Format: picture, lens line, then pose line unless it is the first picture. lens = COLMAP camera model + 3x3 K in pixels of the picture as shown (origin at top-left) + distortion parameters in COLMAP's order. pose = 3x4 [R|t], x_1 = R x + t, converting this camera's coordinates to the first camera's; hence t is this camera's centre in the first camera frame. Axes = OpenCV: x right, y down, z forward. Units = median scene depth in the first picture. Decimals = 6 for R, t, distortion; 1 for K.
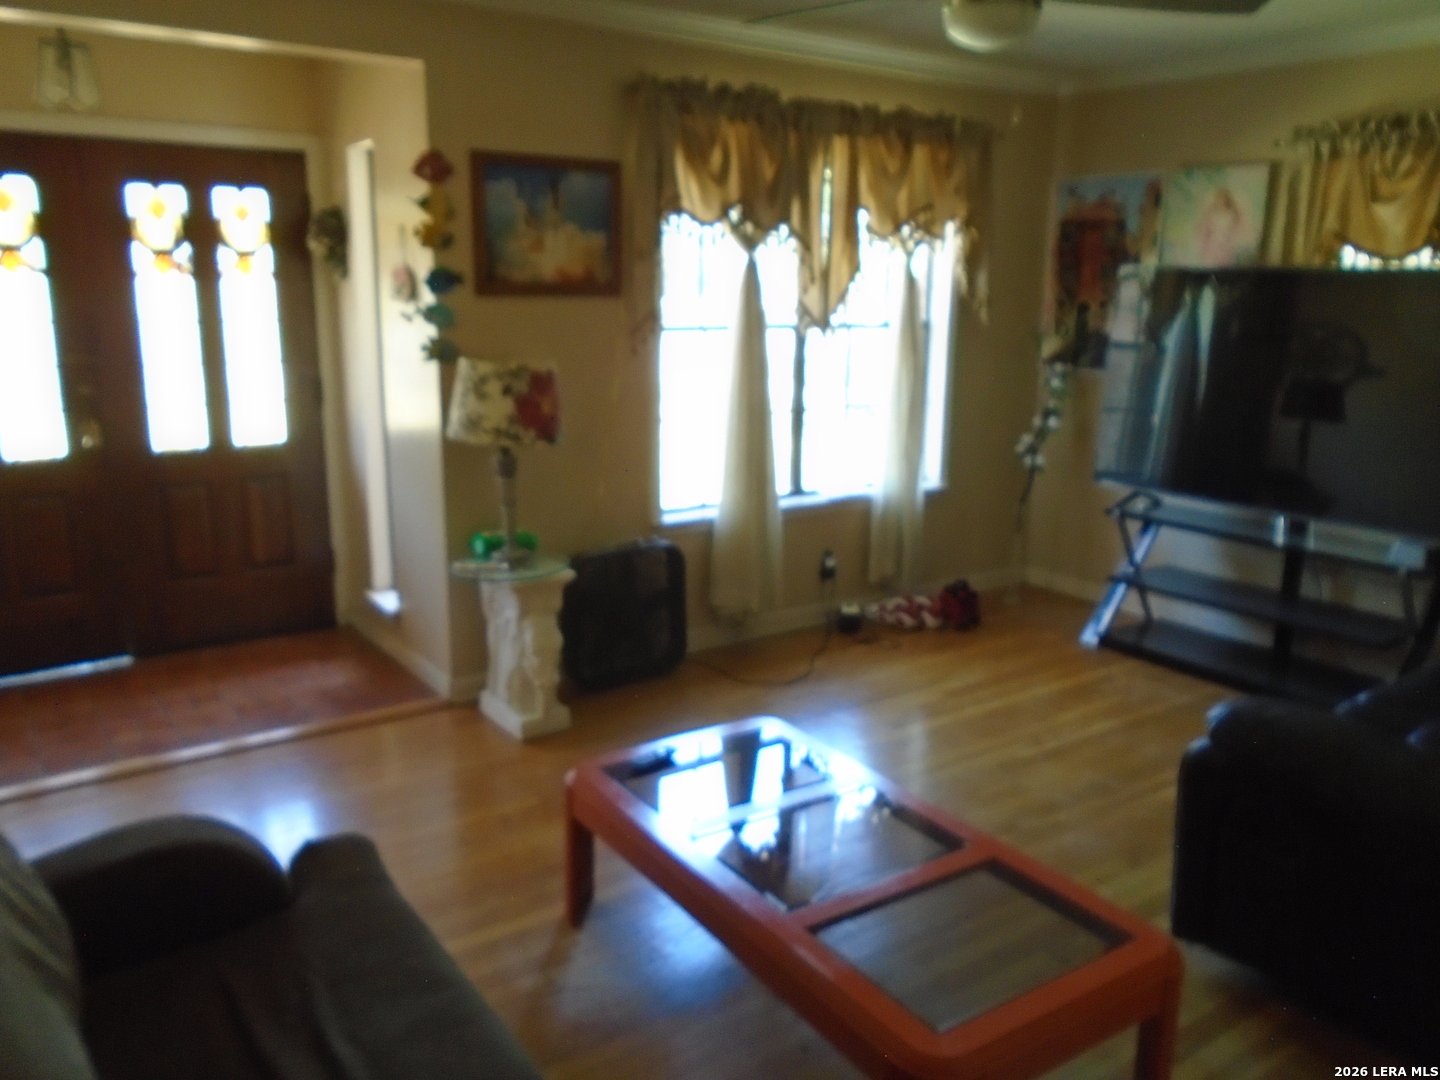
lens RADIAL K [[1104.7, 0, 725.6], [0, 1104.7, 562.1], [0, 0, 1]] dist [-0.006852, -0.002202]
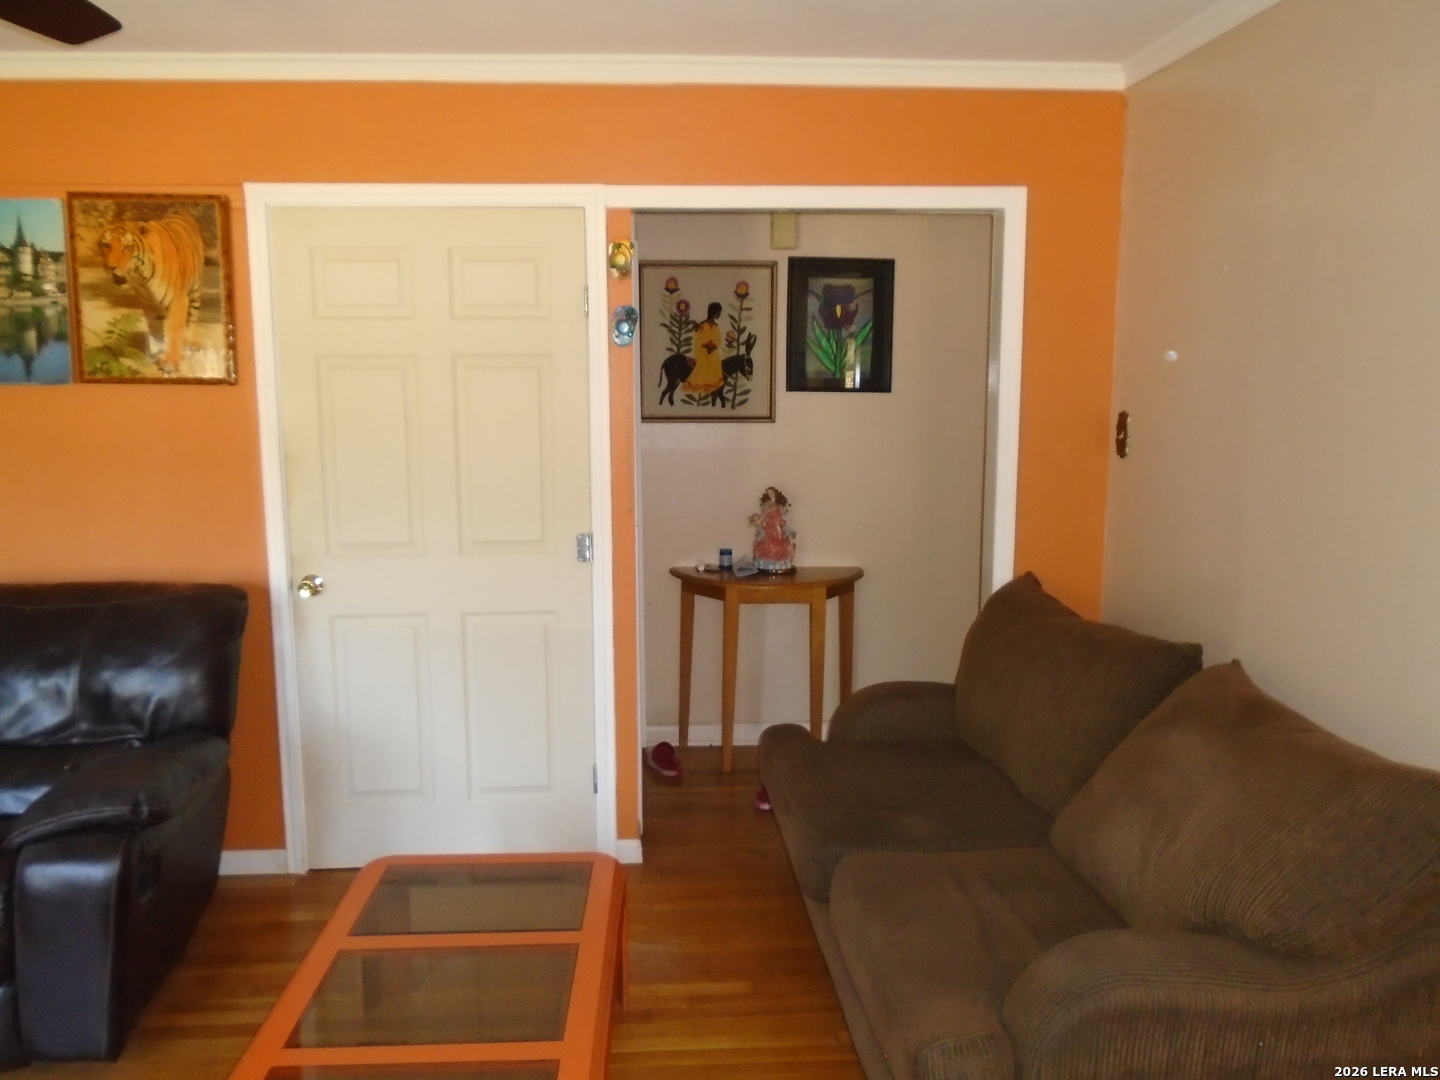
lens RADIAL K [[1104.7, 0, 717.0], [0, 1104.7, 527.1], [0, 0, 1]] dist [-0.006852, -0.002202]
pose [[-0.876633, -0.080200, 0.474429, -1.043463], [0.113775, 0.923498, 0.366341, -0.540269], [-0.467515, 0.375125, -0.800444, 1.980444]]
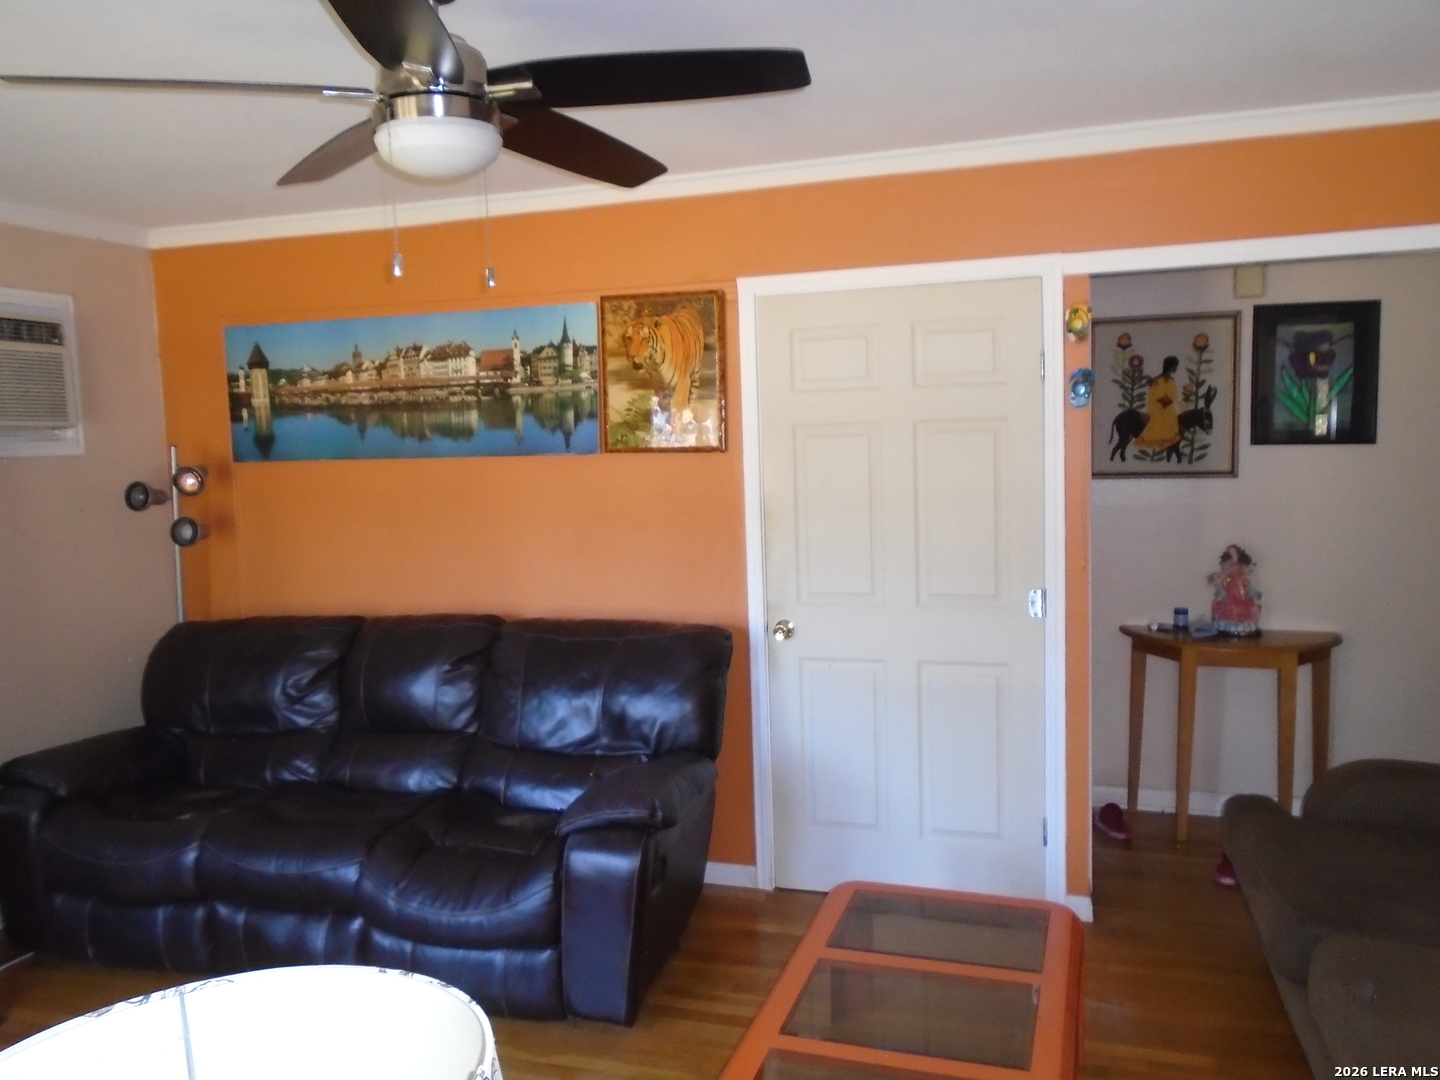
lens RADIAL K [[1104.7, 0, 721.9], [0, 1104.7, 525.0], [0, 0, 1]] dist [-0.006852, -0.002202]
pose [[-0.641020, -0.062188, 0.765000, -1.065480], [0.218863, 0.940520, 0.259850, -0.584120], [-0.735657, 0.333999, -0.589282, 2.068114]]
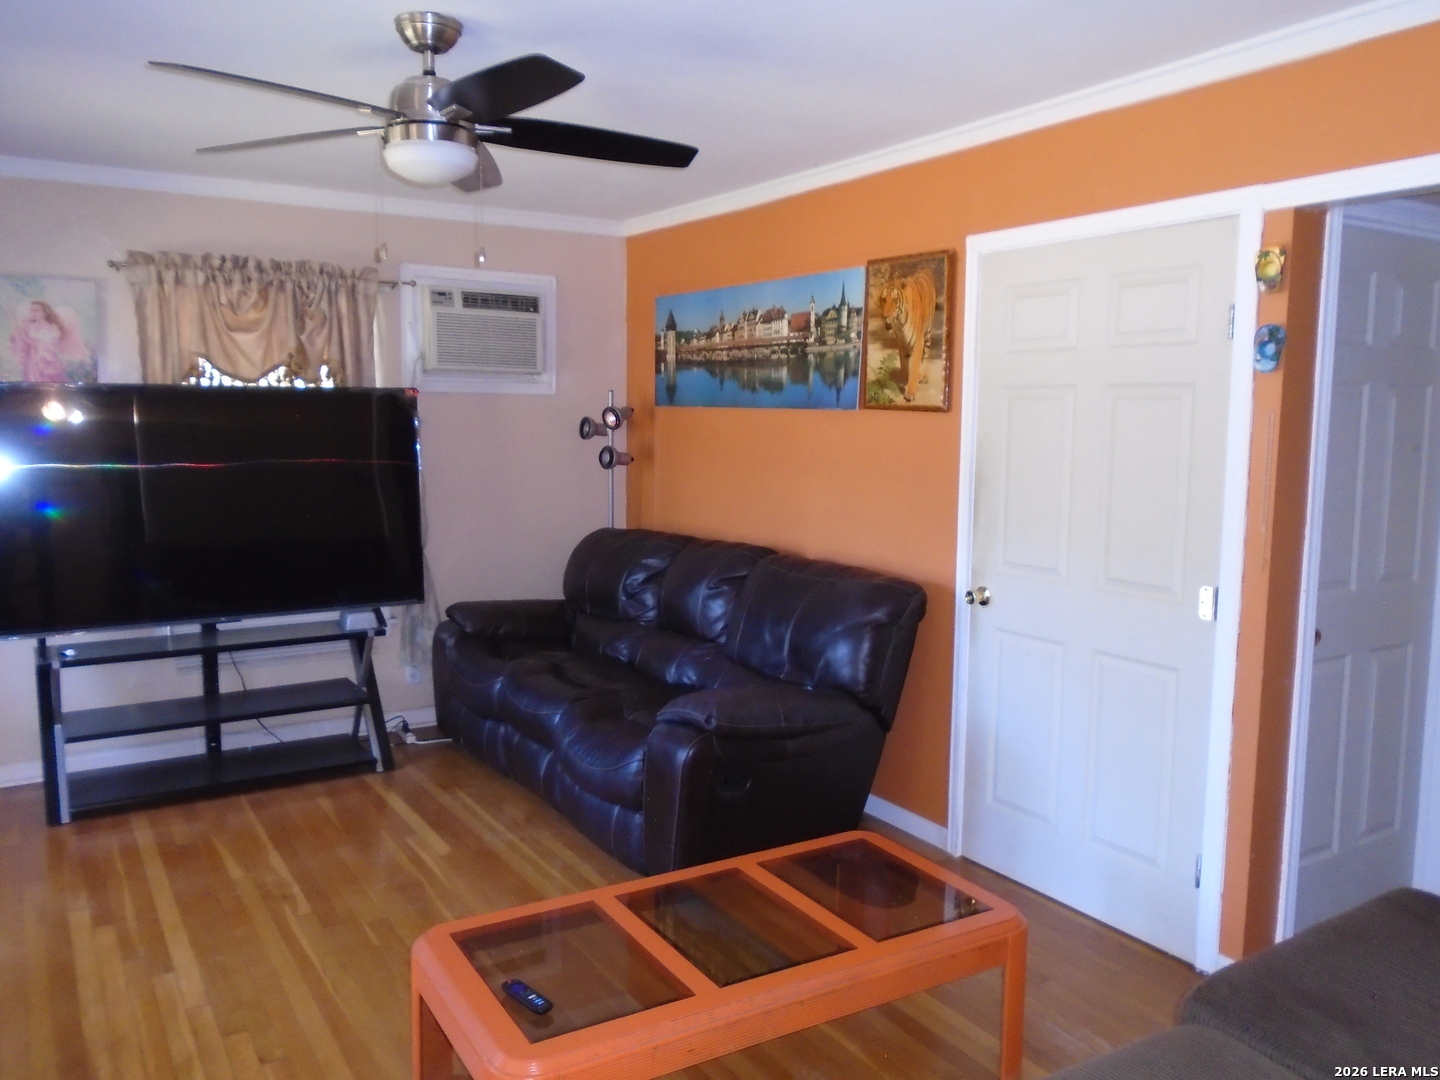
lens RADIAL K [[1104.7, 0, 717.2], [0, 1104.7, 526.5], [0, 0, 1]] dist [-0.006852, -0.002202]
pose [[0.007607, -0.123927, 0.992262, -1.456425], [0.248259, 0.961458, 0.118177, -0.375482], [-0.968664, 0.245439, 0.038080, 1.377470]]
